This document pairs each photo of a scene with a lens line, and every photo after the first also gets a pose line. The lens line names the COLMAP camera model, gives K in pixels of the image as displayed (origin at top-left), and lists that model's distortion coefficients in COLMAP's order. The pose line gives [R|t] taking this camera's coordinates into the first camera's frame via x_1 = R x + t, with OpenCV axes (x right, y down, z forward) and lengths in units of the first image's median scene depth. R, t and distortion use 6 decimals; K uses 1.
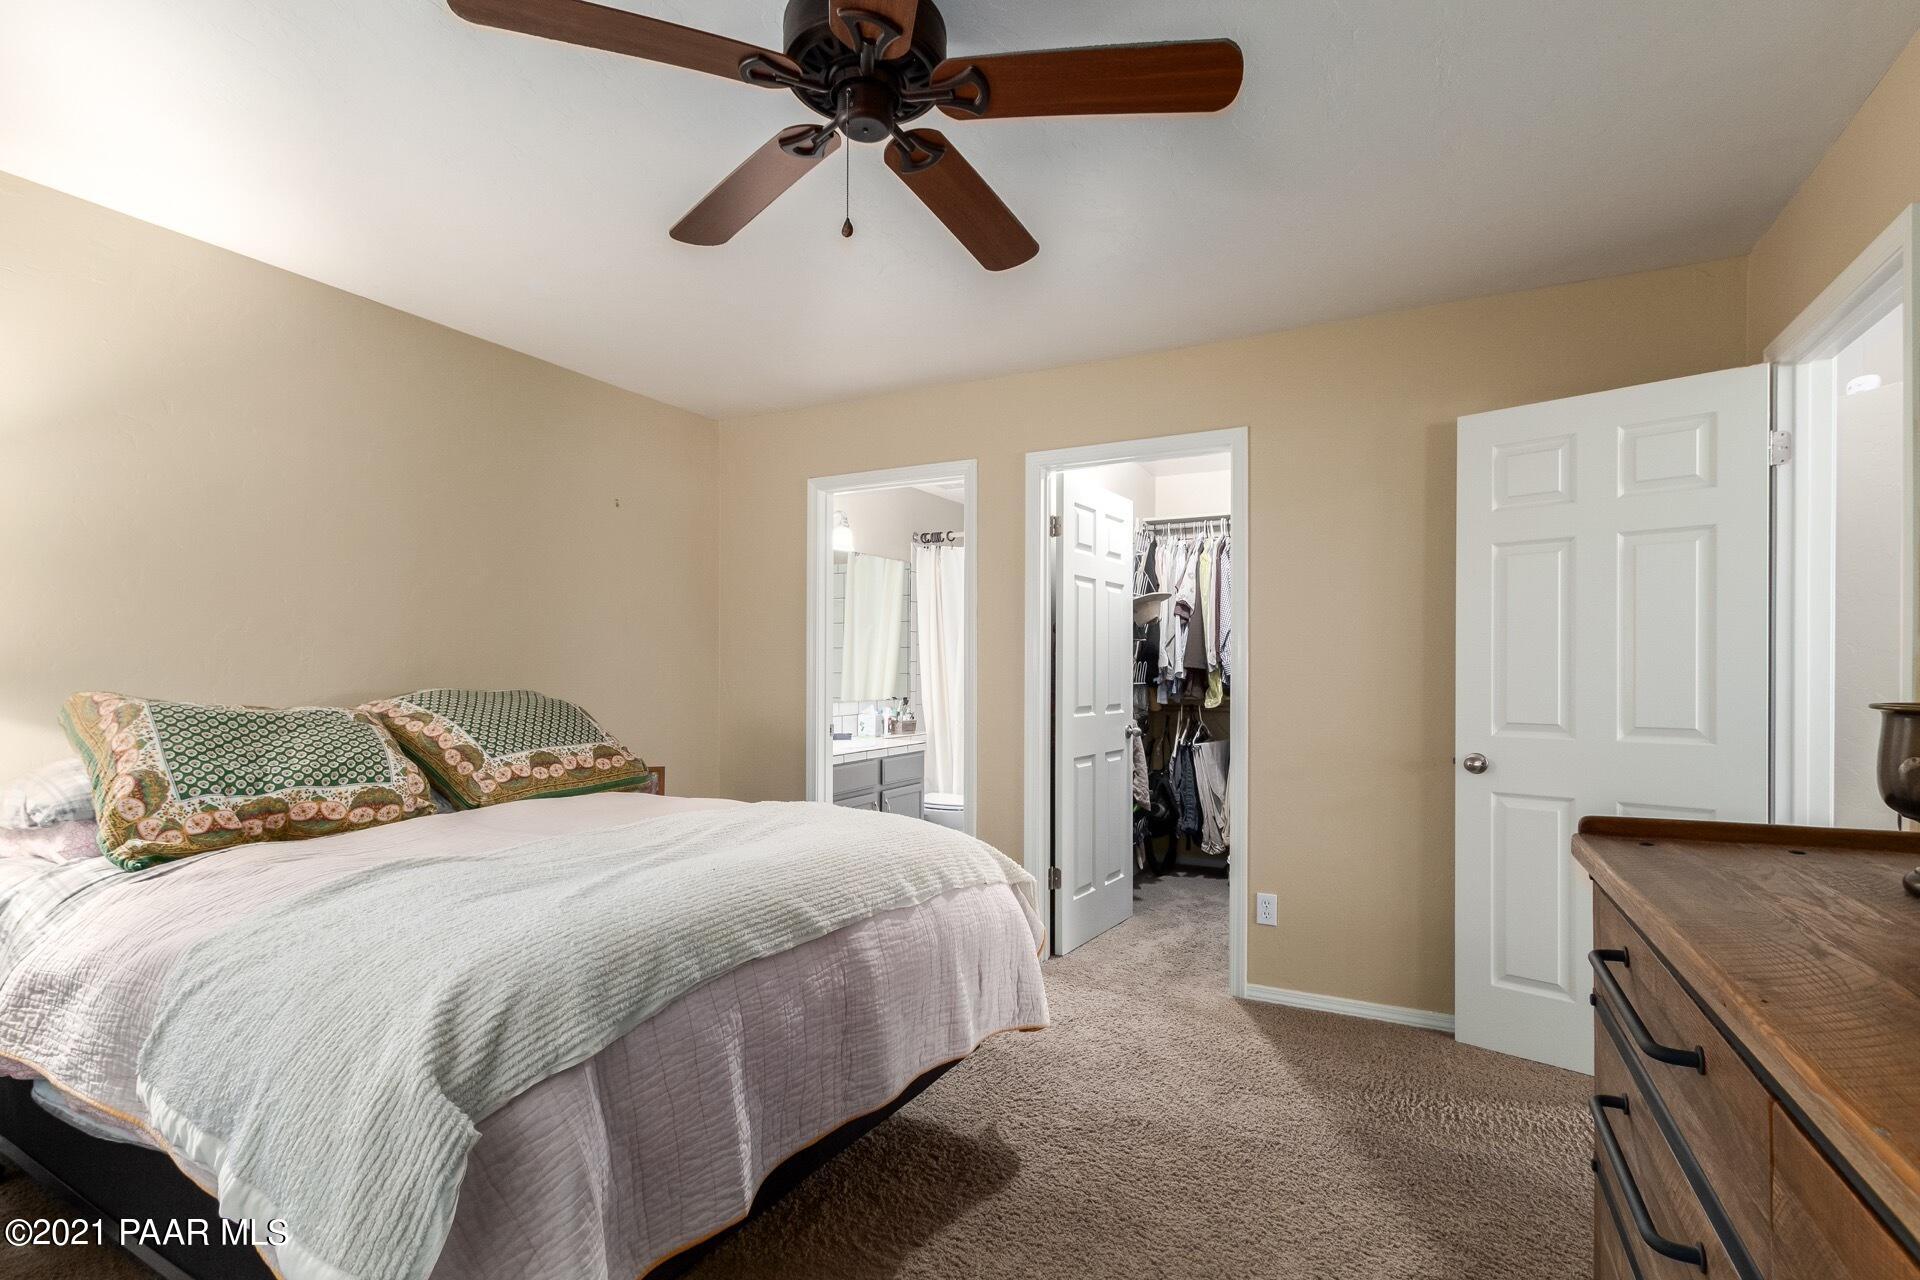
lens RADIAL K [[890.9, 0, 969.9], [0, 890.9, 676.1], [0, 0, 1]] dist [0.004814, -0.003000]
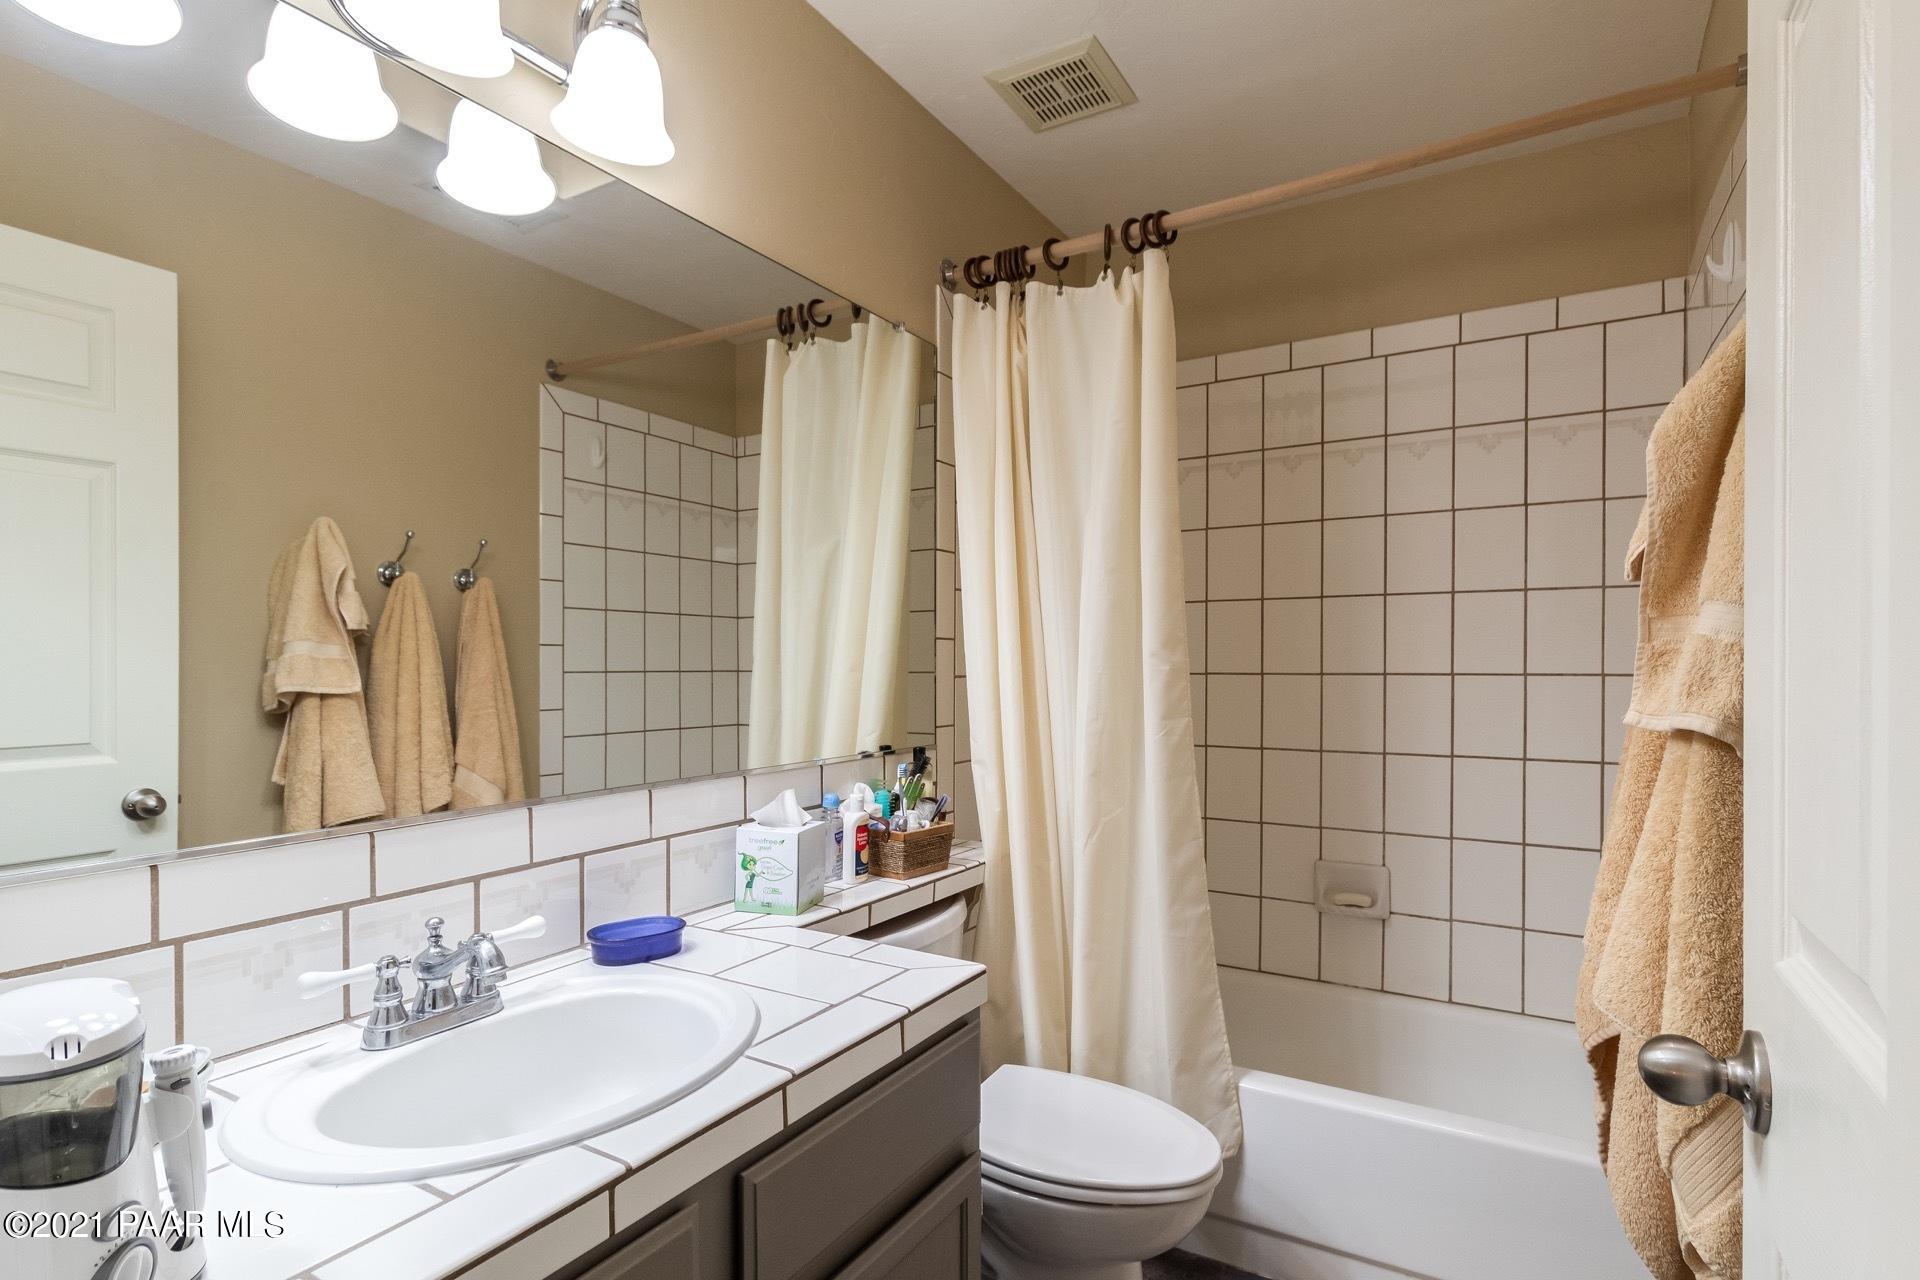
lens RADIAL K [[890.9, 0, 960.1], [0, 890.9, 650.2], [0, 0, 1]] dist [0.004814, -0.003000]
pose [[0.997625, -0.005112, -0.068689, -0.034855], [0.003481, 0.999710, -0.023849, -0.003793], [0.068791, 0.023553, 0.997353, 0.672556]]
